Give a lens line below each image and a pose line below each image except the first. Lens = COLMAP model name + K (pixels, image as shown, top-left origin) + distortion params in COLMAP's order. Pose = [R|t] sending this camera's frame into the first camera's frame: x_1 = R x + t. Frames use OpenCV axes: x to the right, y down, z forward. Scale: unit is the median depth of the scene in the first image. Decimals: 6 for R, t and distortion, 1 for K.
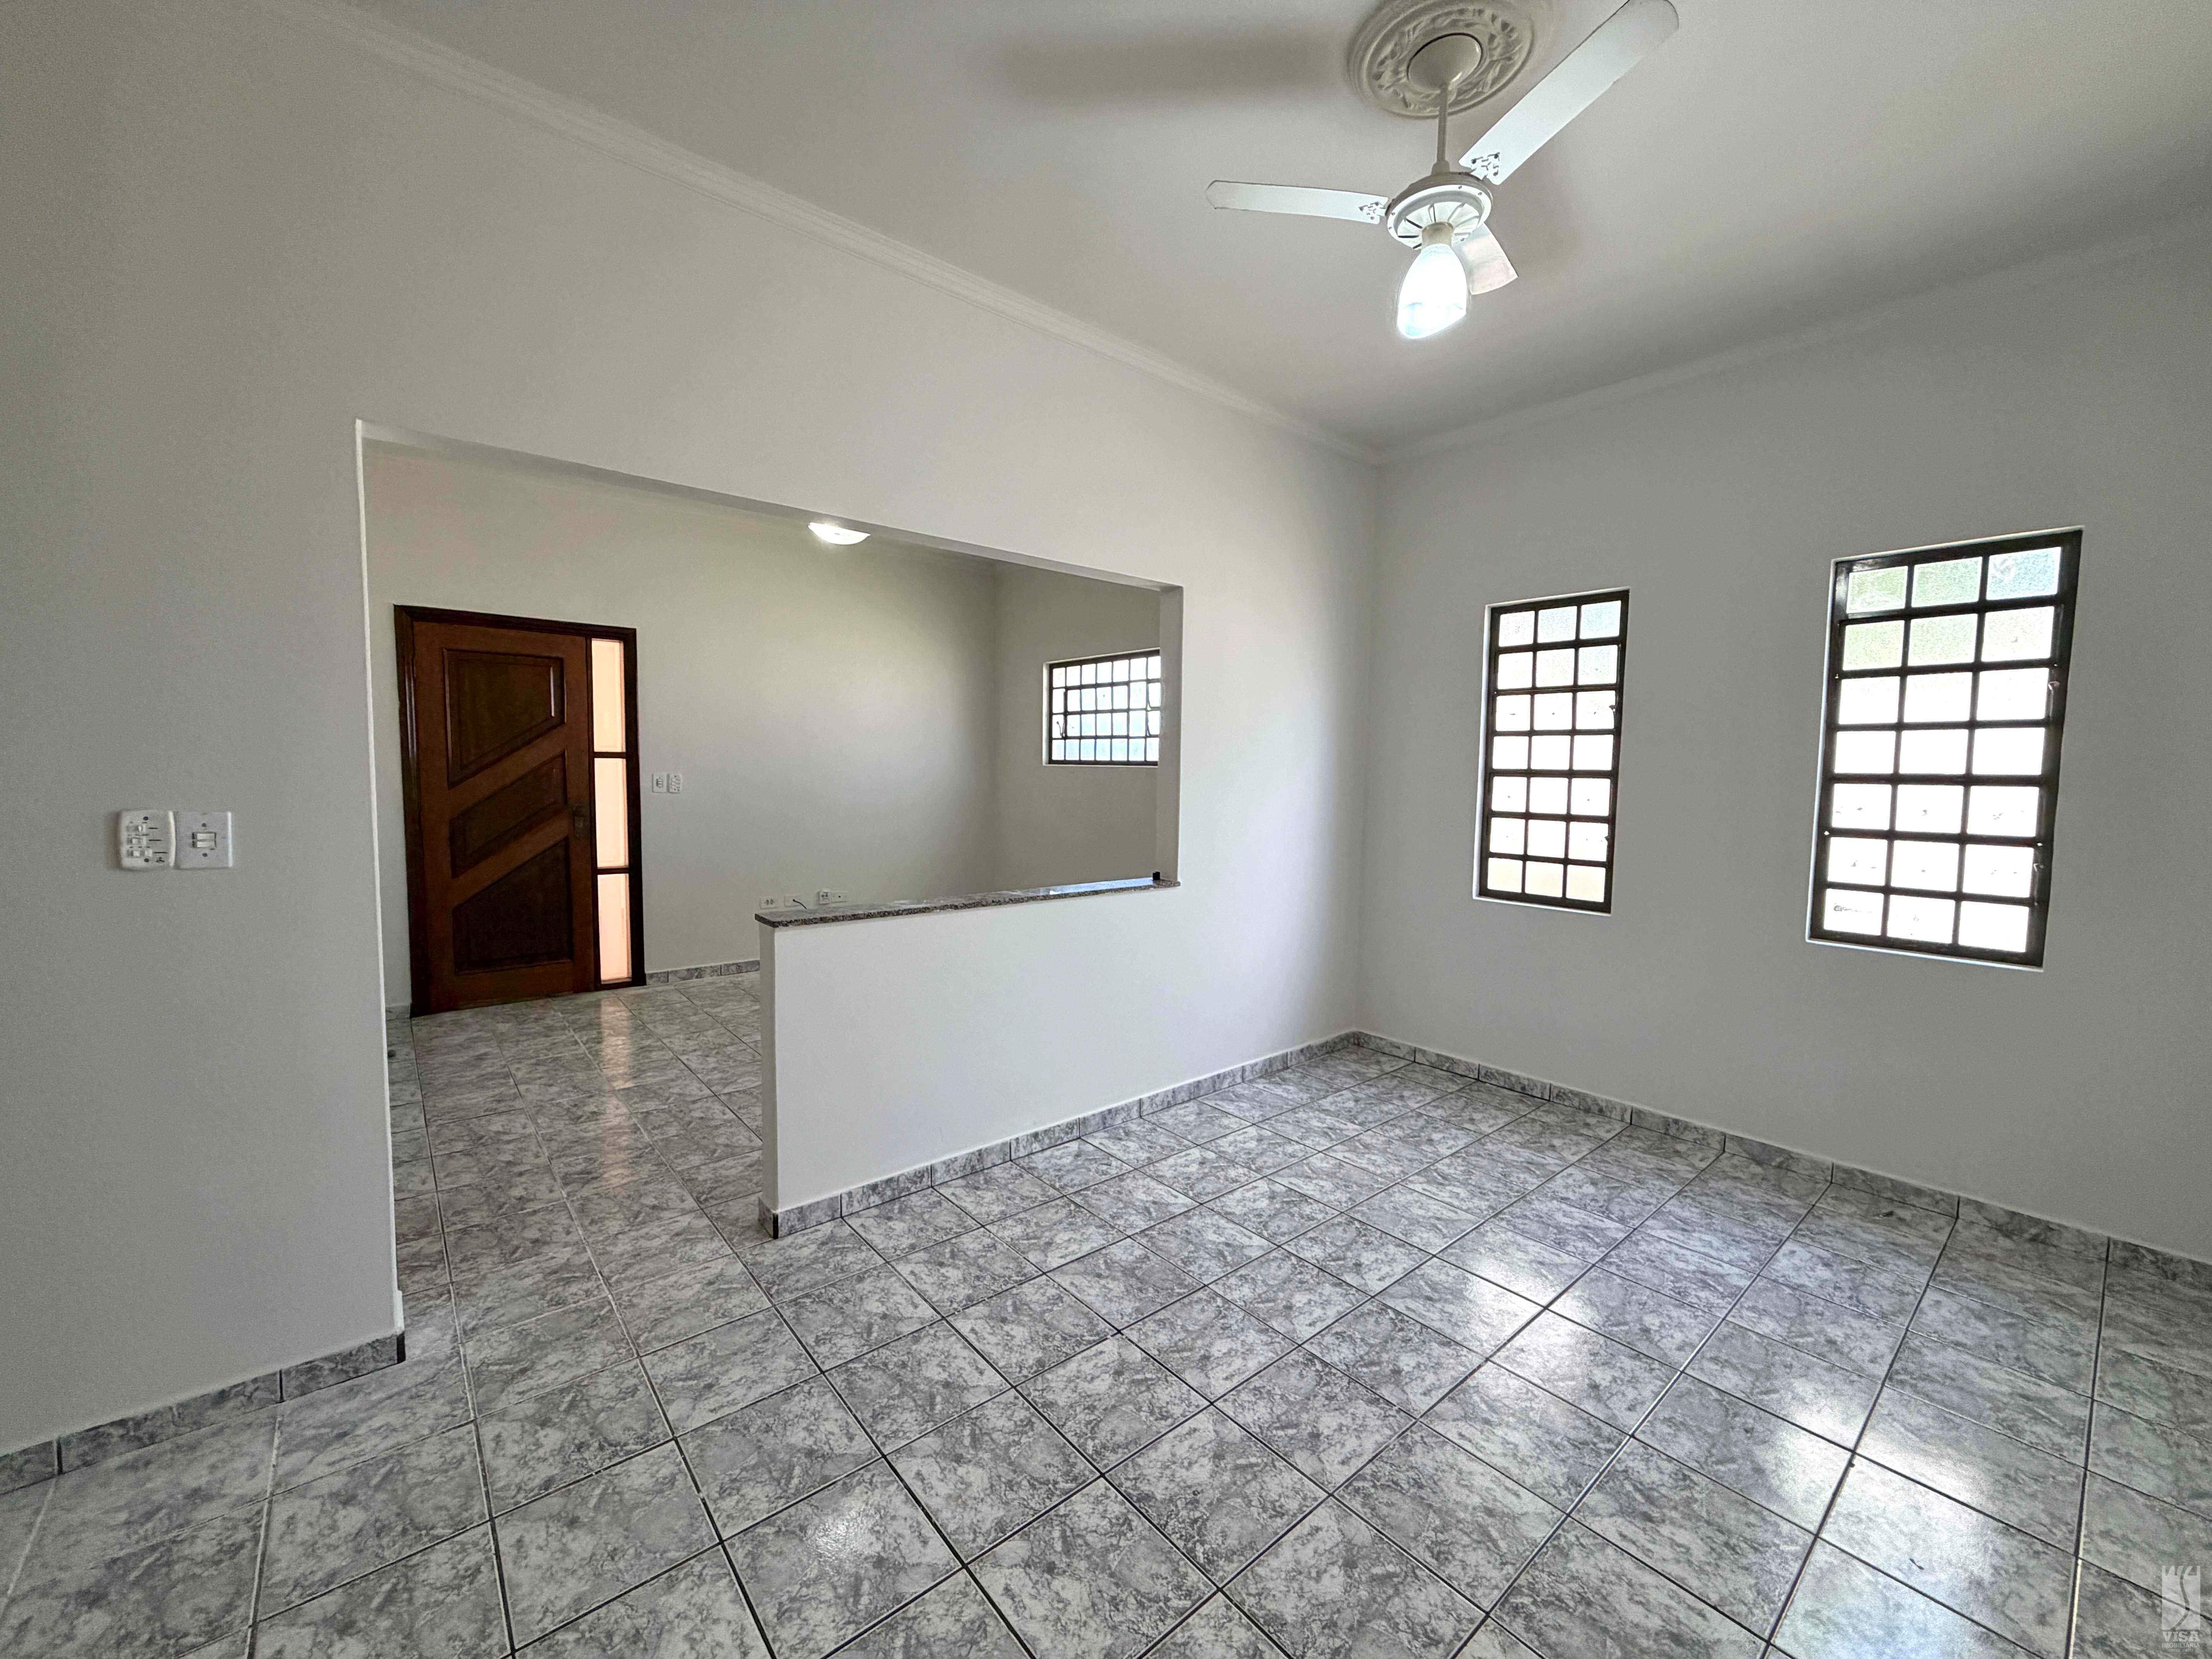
lens RADIAL K [[881.6, 0, 1101.6], [0, 881.6, 834.0], [0, 0, 1]] dist [-0.001203, -0.000241]
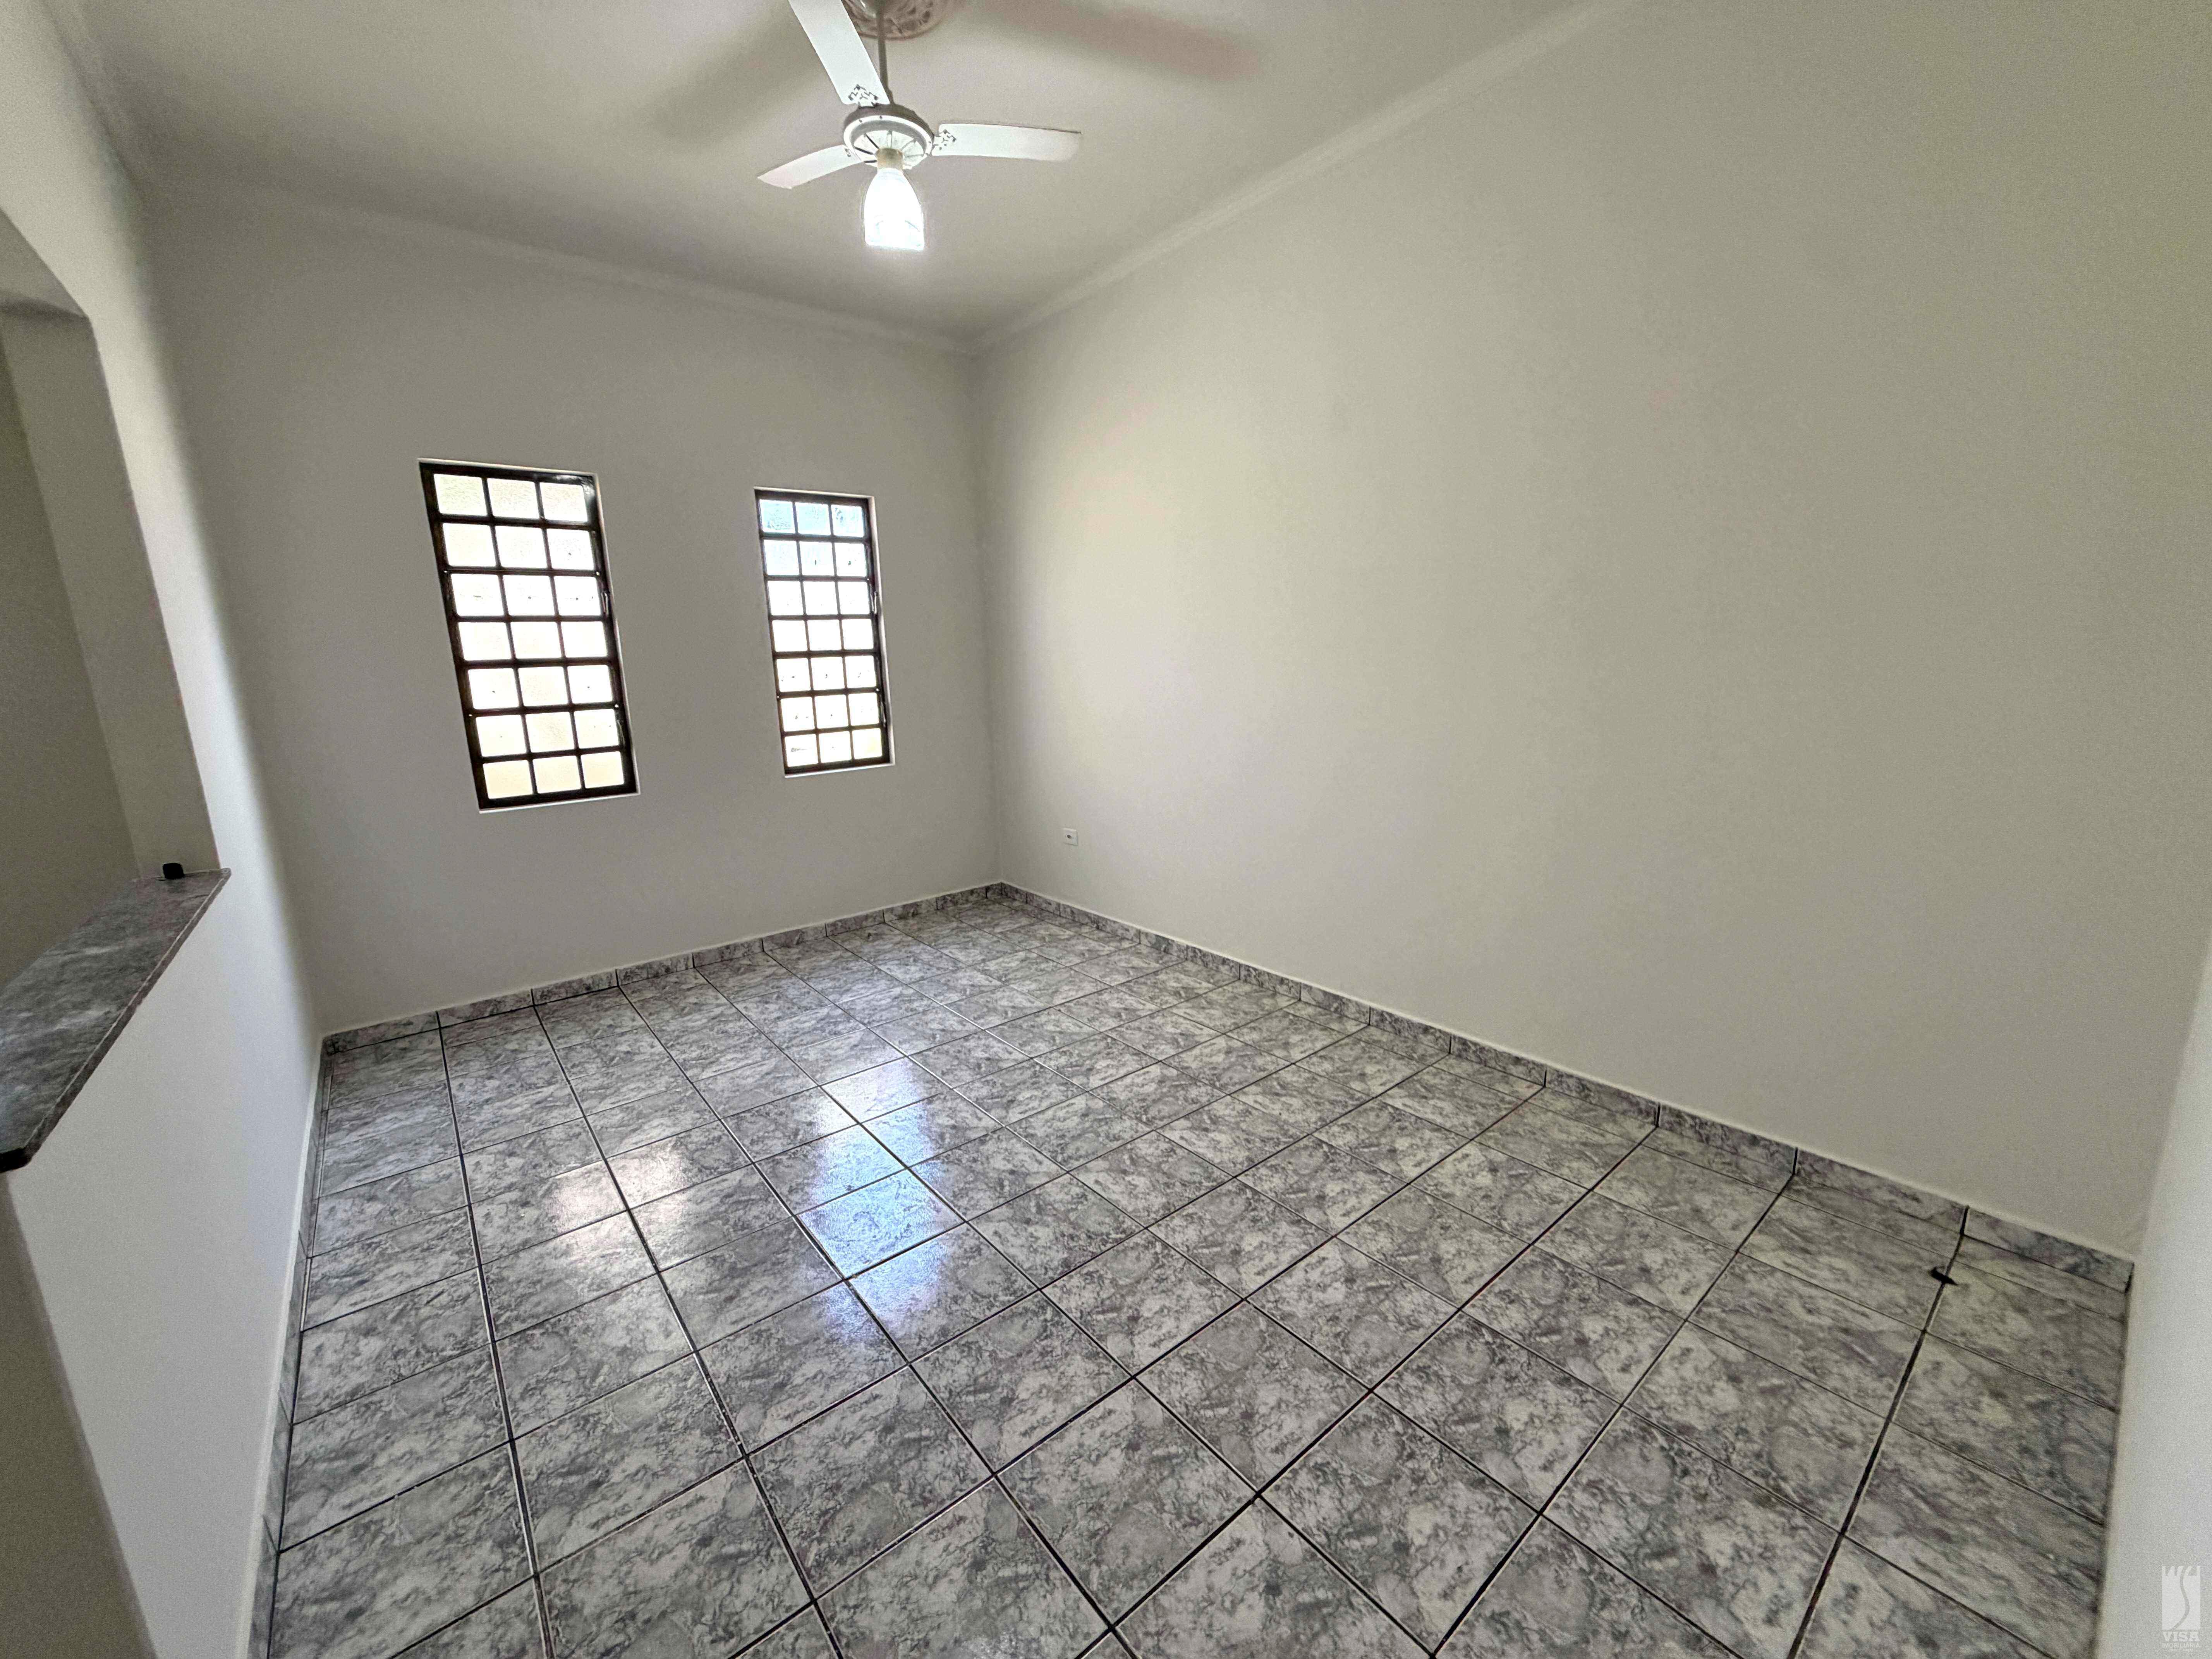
lens RADIAL K [[881.6, 0, 1111.4], [0, 881.6, 825.0], [0, 0, 1]] dist [-0.001203, -0.000241]
pose [[0.008245, -0.211495, 0.977344, -0.503775], [0.112435, 0.971376, 0.209255, -0.031862], [-0.993625, 0.108162, 0.031788, 0.427828]]
